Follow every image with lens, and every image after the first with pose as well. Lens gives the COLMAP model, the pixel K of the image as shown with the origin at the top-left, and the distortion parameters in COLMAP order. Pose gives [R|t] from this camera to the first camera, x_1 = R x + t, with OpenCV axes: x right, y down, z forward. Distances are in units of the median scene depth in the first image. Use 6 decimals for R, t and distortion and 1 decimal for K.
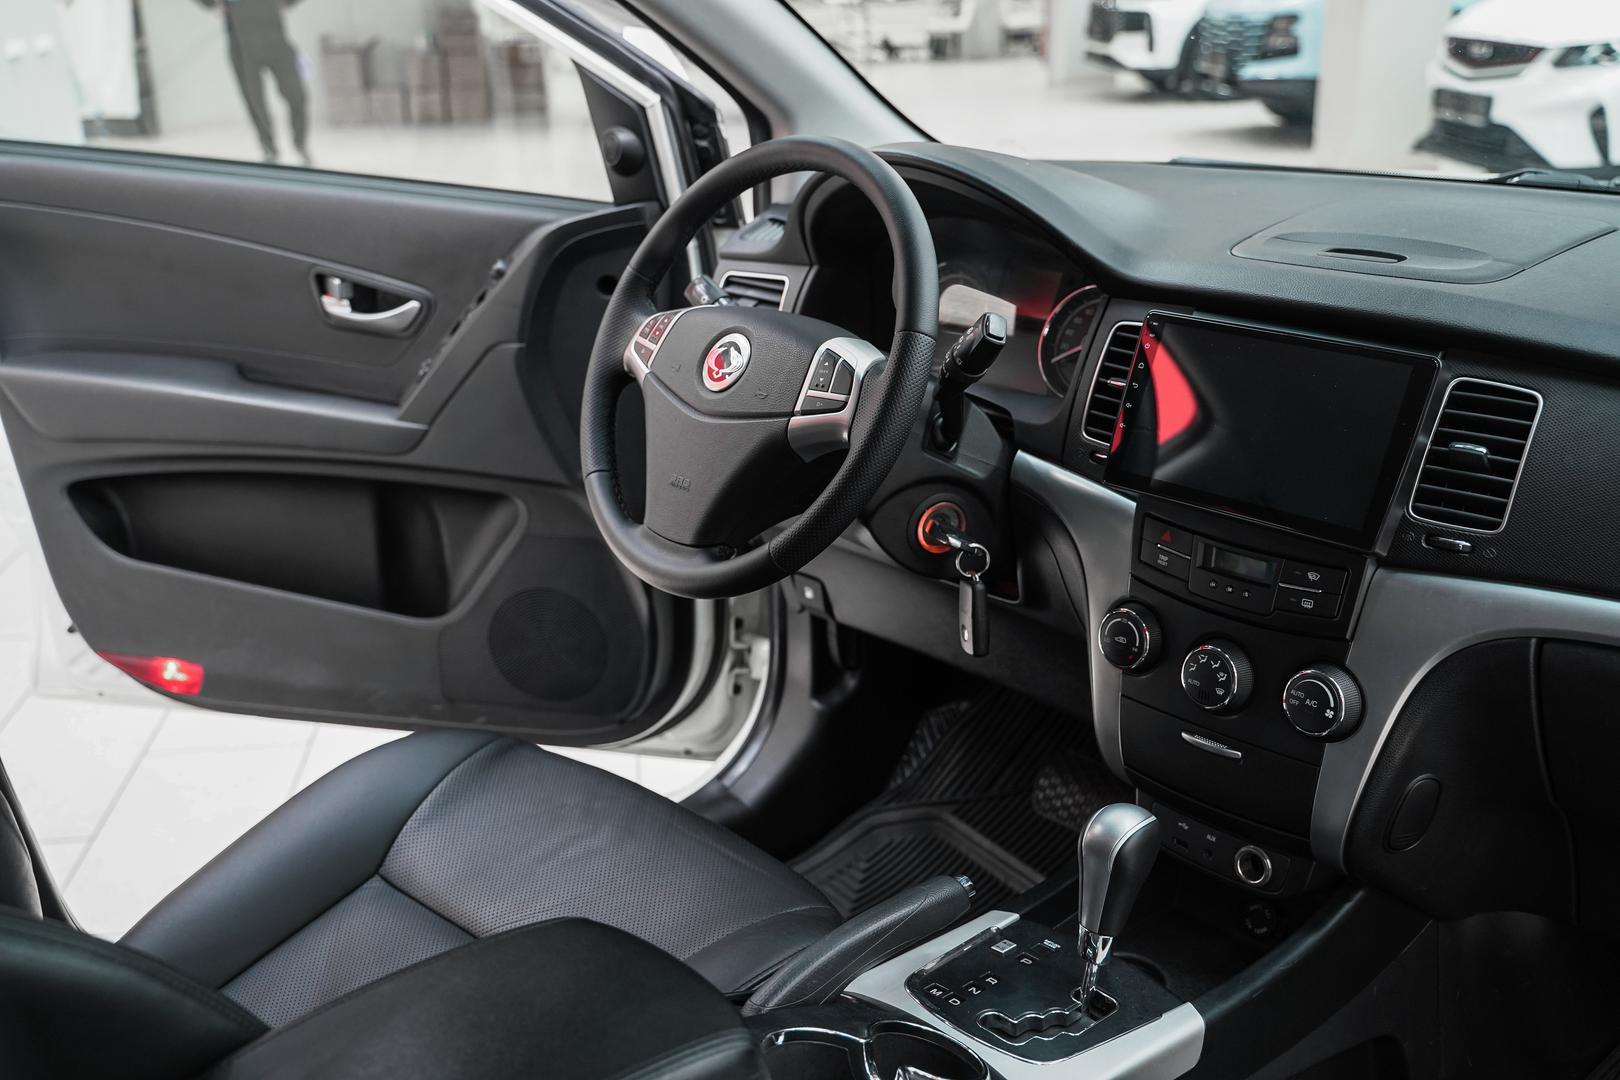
lens RADIAL K [[1617.8, 0, 812.9], [0, 1617.8, 530.7], [0, 0, 1]] dist [-0.008995, 0.011261]
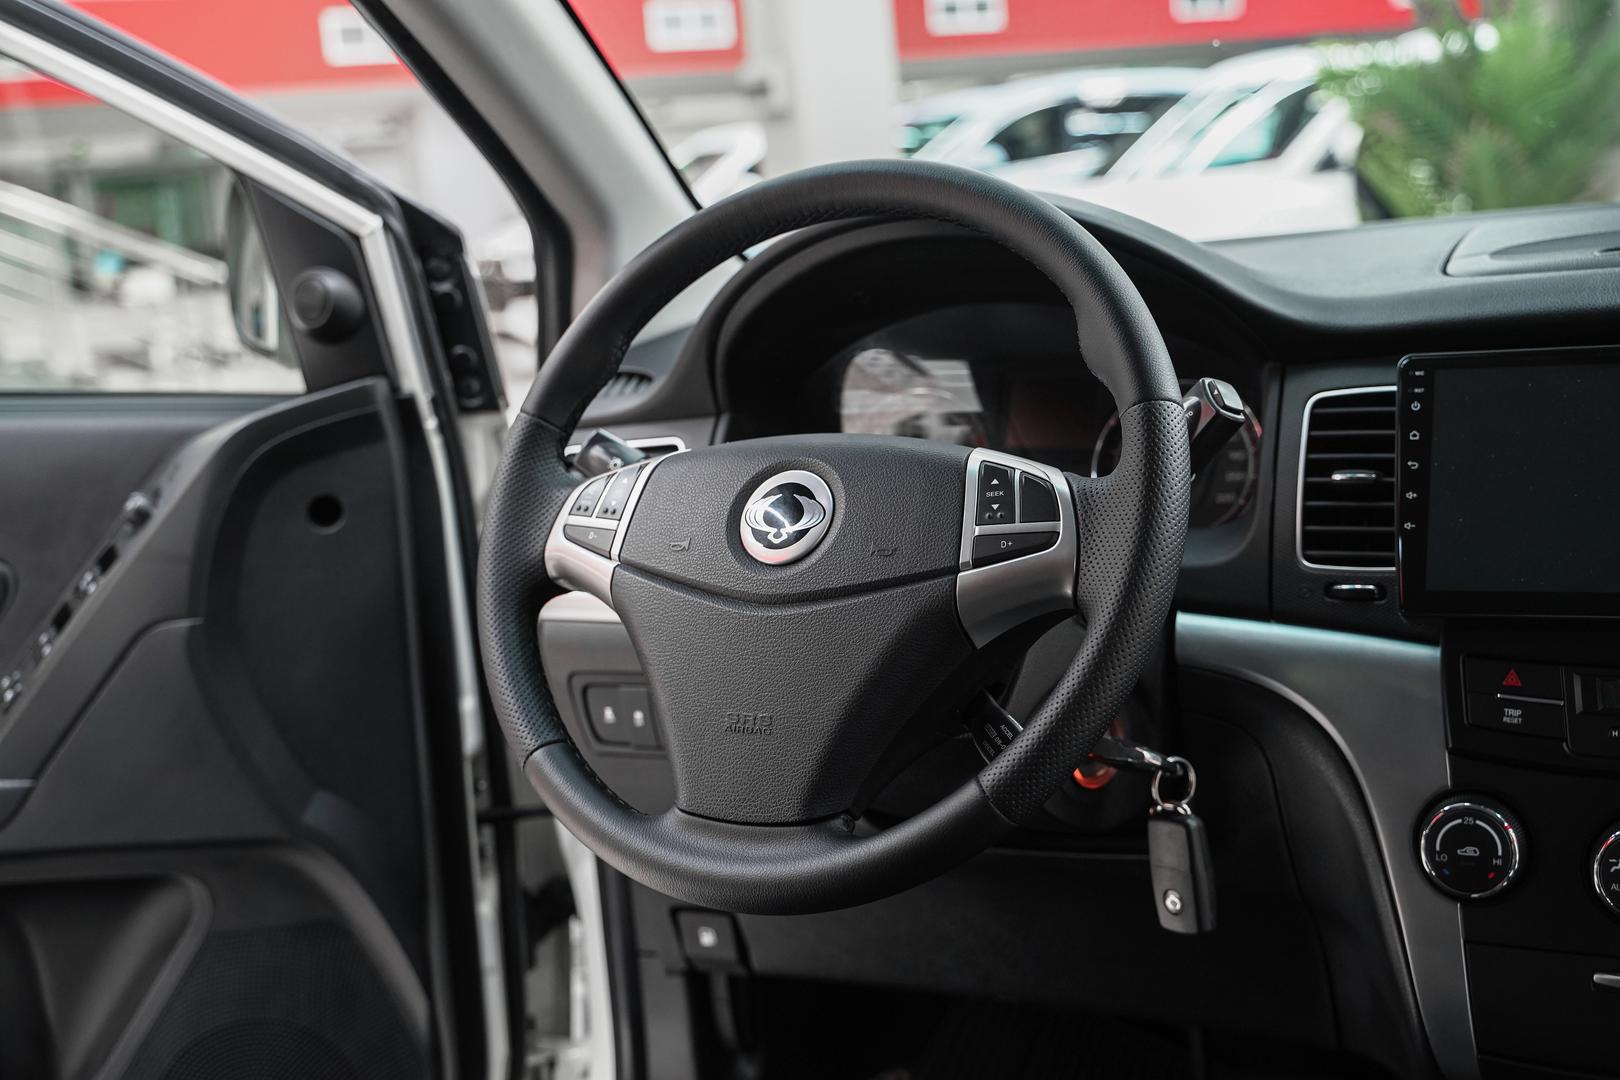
lens RADIAL K [[1981.5, 0, 810.0], [0, 1981.5, 540.0], [0, 0, 1]] dist [-0.003571, -0.005630]
pose [[0.934666, -0.115852, 0.336121, -0.281170], [0.177833, 0.970994, -0.159833, 0.023863], [-0.307854, 0.209164, 0.928157, 0.290820]]
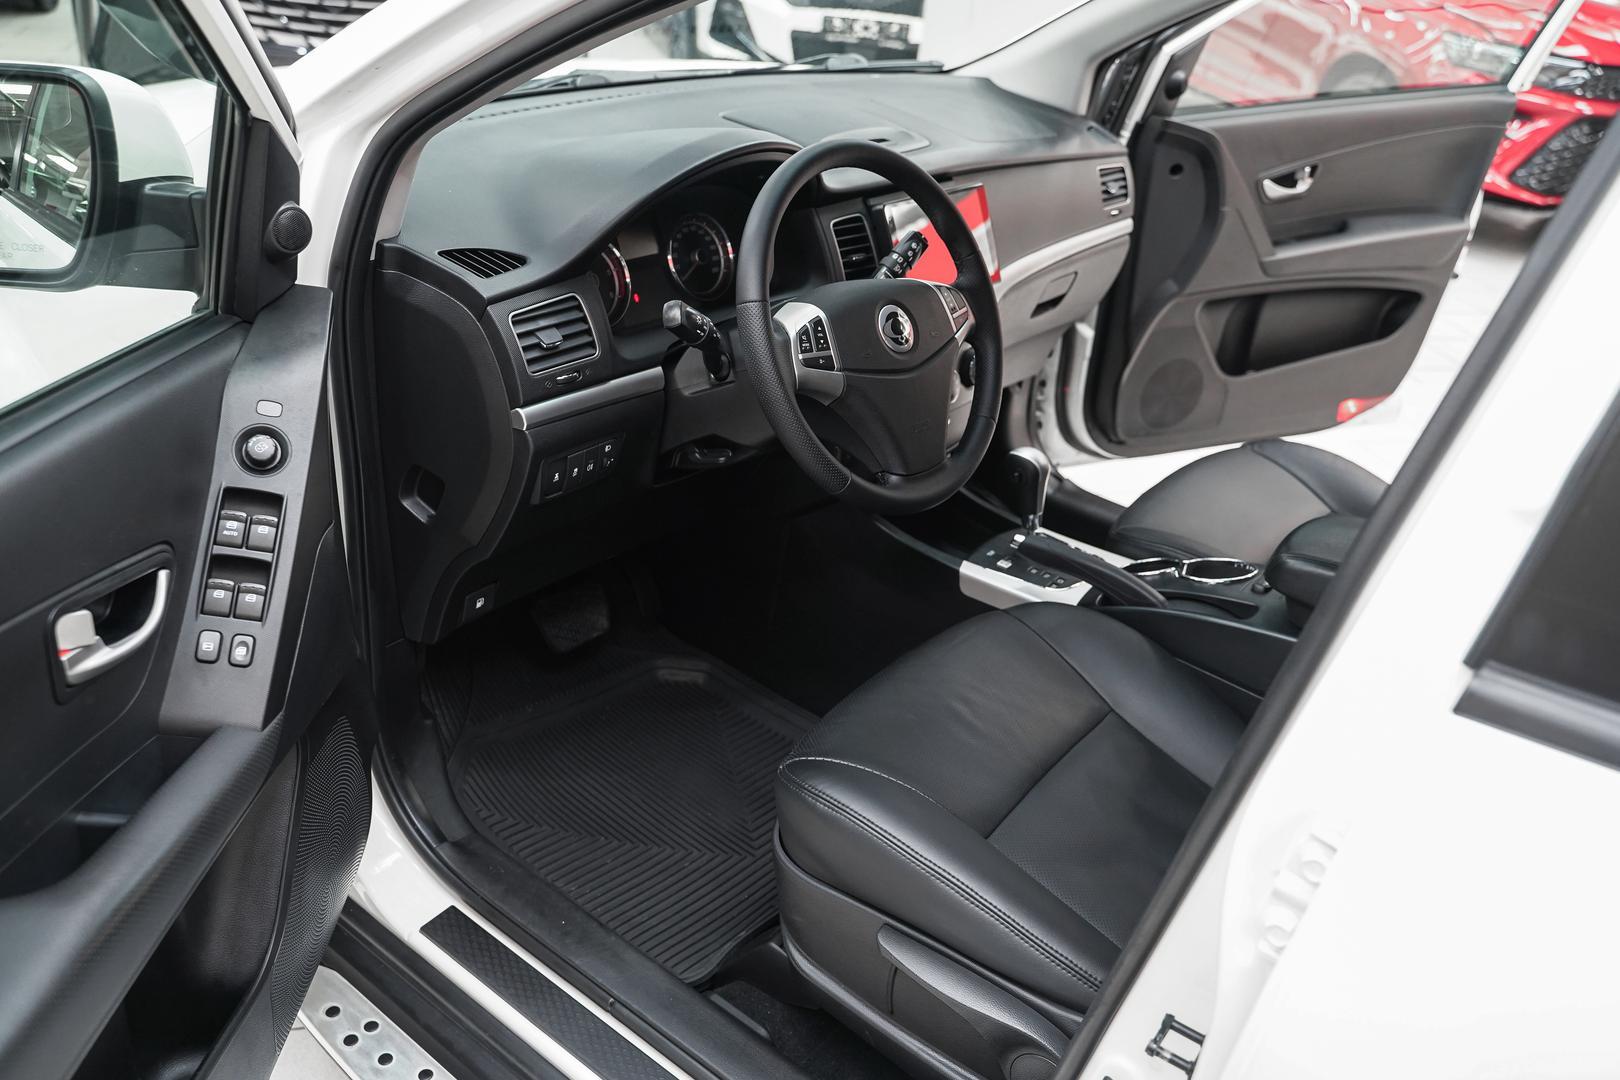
lens RADIAL K [[1319.6, 0, 810.0], [0, 1319.6, 540.0], [0, 0, 1]] dist [-0.020423, -0.001867]
pose [[-0.146774, -0.461463, 0.874934, -0.978917], [0.237790, 0.842115, 0.484044, -0.458772], [-0.960163, 0.279095, -0.013869, 1.067053]]
